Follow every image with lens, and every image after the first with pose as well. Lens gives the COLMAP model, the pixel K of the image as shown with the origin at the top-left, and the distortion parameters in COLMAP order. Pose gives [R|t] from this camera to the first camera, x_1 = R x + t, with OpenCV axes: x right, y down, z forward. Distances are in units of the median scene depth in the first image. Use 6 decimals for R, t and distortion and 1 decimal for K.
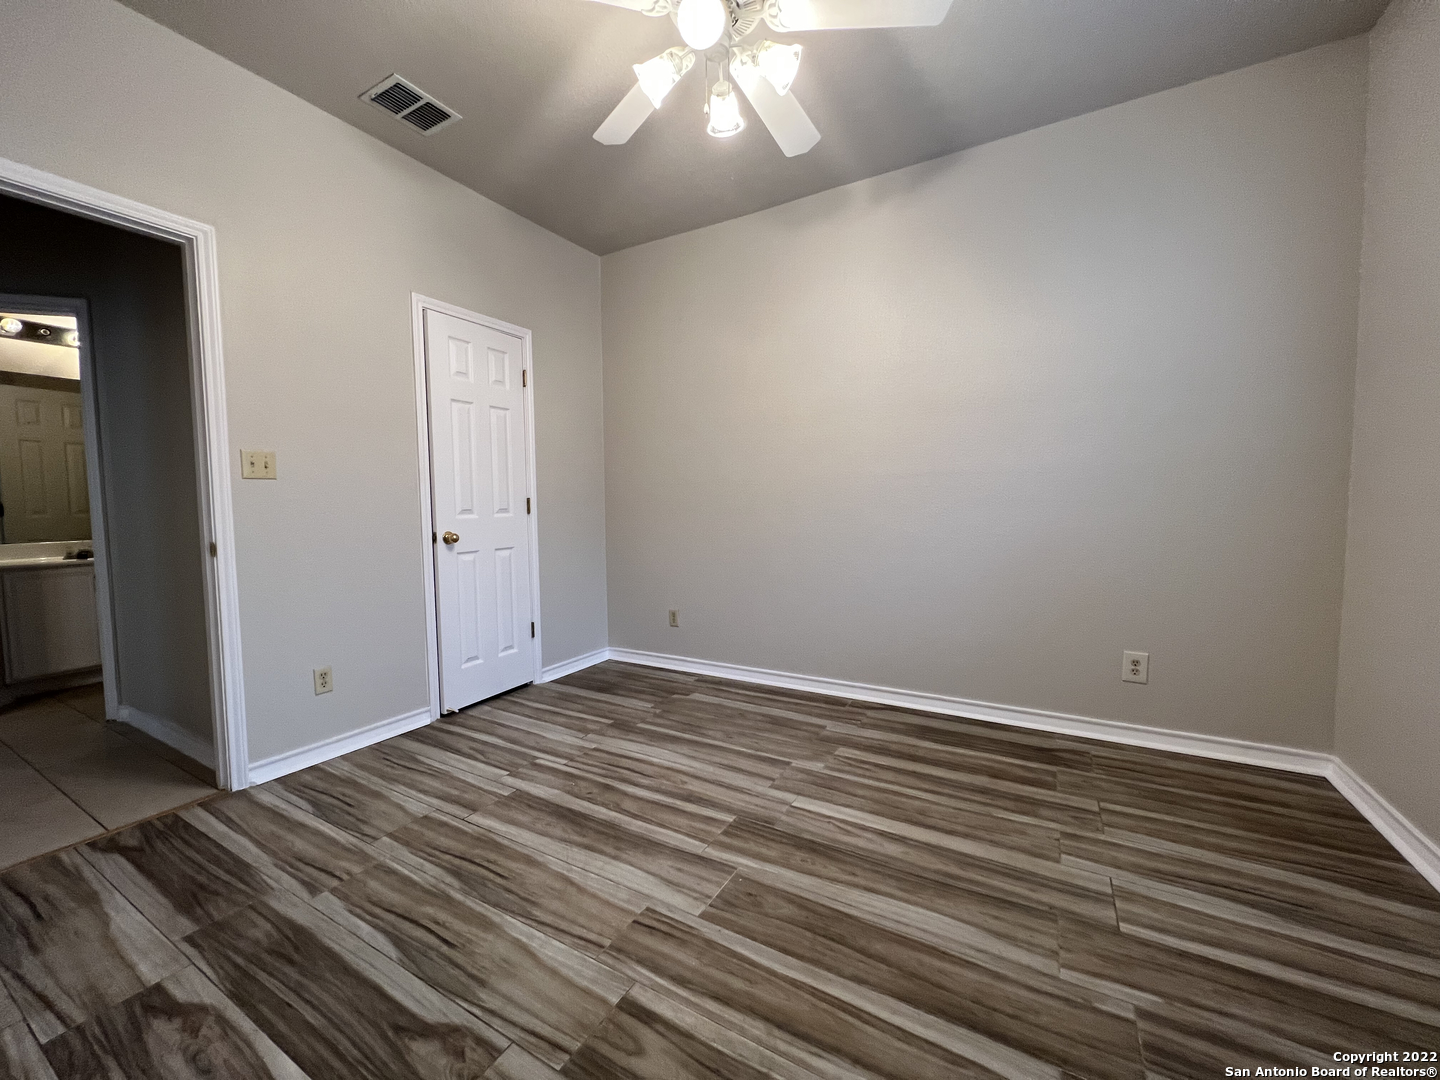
lens RADIAL K [[576.5, 0, 715.0], [0, 576.5, 537.8], [0, 0, 1]] dist [-0.000549, -0.000076]
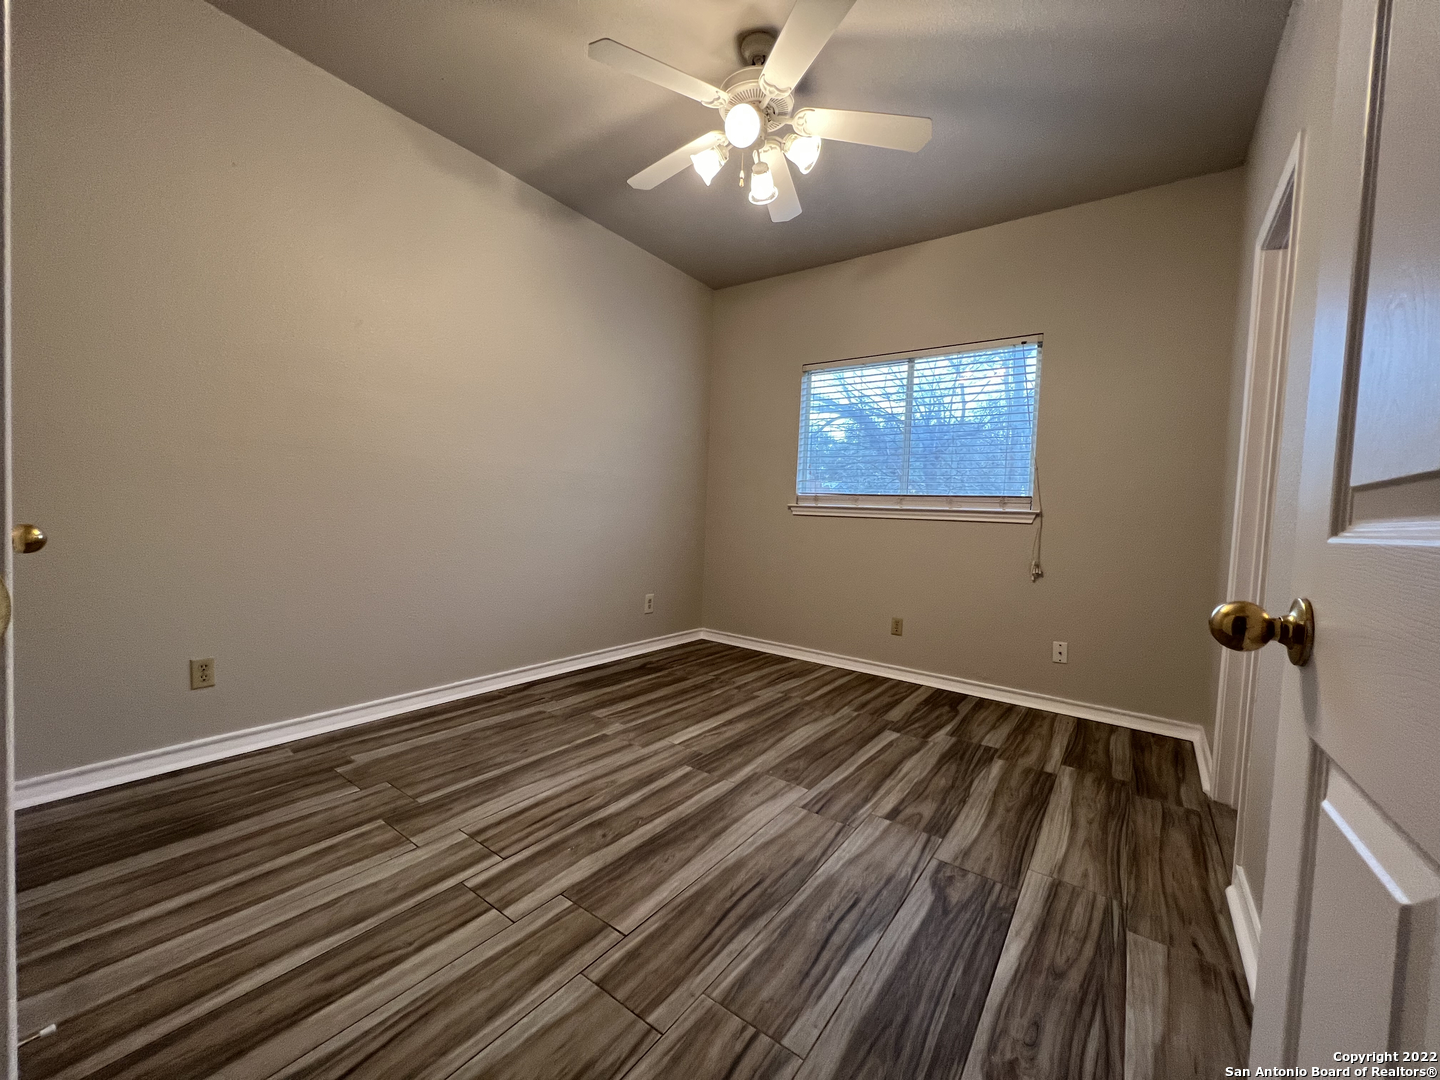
lens RADIAL K [[576.5, 0, 715.0], [0, 576.5, 537.8], [0, 0, 1]] dist [-0.000549, -0.000076]
pose [[0.102869, -0.028250, 0.994294, -0.957332], [0.015651, 0.999519, 0.026779, -0.003631], [-0.994572, 0.012807, 0.103261, 0.711774]]
